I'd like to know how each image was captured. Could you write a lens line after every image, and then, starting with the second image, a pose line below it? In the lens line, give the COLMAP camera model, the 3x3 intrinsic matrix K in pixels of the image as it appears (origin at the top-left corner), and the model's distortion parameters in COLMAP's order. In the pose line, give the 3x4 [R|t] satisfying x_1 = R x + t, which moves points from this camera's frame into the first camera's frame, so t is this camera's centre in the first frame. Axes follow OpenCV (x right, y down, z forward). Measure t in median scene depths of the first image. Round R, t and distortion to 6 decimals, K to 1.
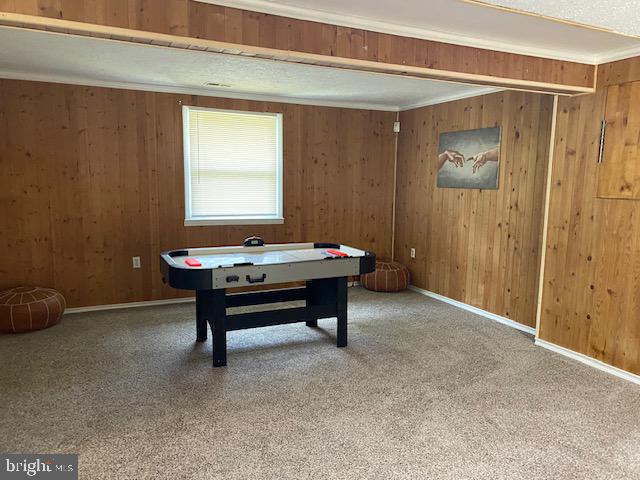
lens RADIAL K [[505.3, 0, 320.0], [0, 505.3, 240.0], [0, 0, 1]] dist [0.095860, 0.002600]
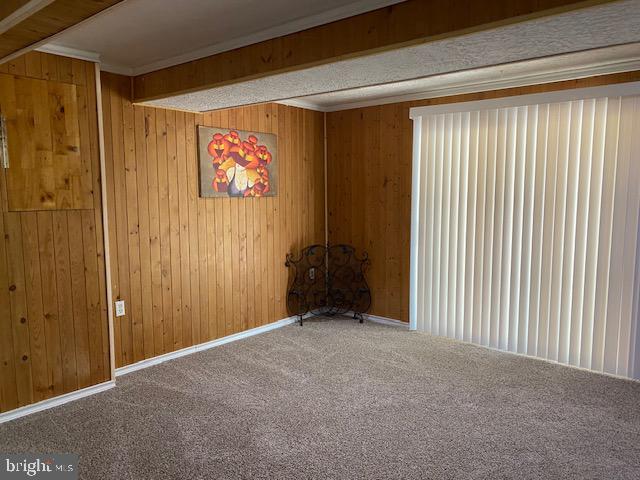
lens RADIAL K [[505.3, 0, 320.0], [0, 505.3, 240.0], [0, 0, 1]] dist [0.095860, 0.002600]
pose [[-0.394418, -0.116861, 0.911470, -0.416241], [0.119775, 0.976881, 0.177078, -0.130071], [-0.911092, 0.179014, -0.371303, 0.912843]]
